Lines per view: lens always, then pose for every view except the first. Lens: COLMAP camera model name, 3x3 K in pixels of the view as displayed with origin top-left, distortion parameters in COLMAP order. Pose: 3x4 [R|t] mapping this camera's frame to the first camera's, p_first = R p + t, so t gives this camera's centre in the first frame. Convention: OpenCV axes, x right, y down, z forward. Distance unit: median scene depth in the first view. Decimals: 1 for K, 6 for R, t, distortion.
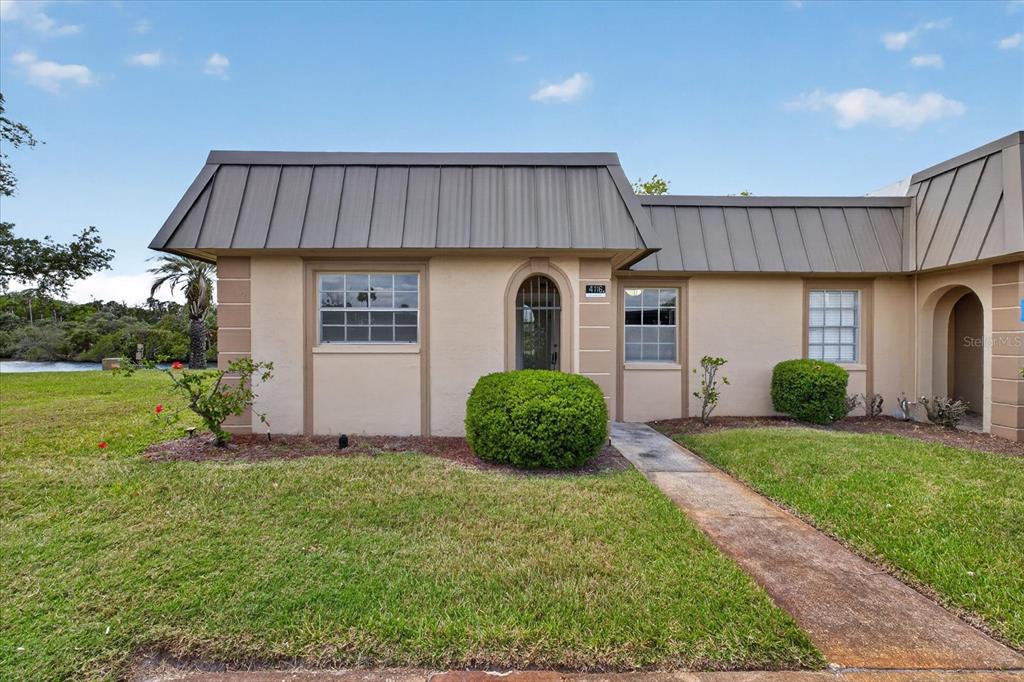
lens RADIAL K [[428.3, 0, 514.2], [0, 428.3, 340.5], [0, 0, 1]] dist [0.001251, 0.000268]
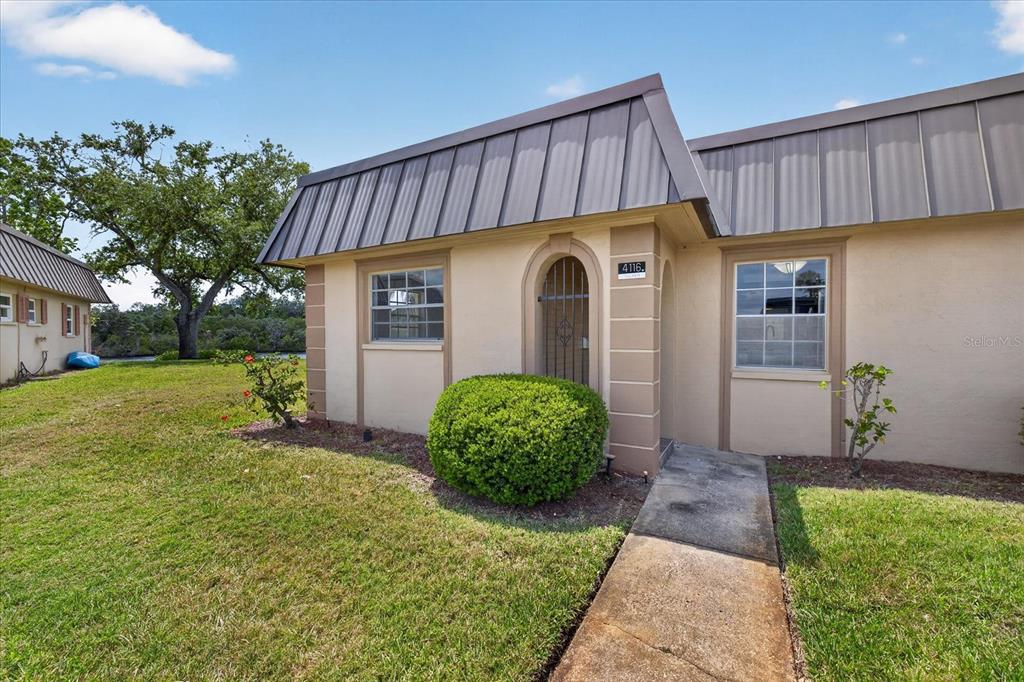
lens RADIAL K [[428.3, 0, 514.0], [0, 428.3, 342.1], [0, 0, 1]] dist [0.001251, 0.000268]
pose [[0.869208, 0.005013, -0.494421, 0.378636], [0.001792, 0.999910, 0.013288, -0.002246], [0.494443, -0.012436, 0.869121, 0.259835]]
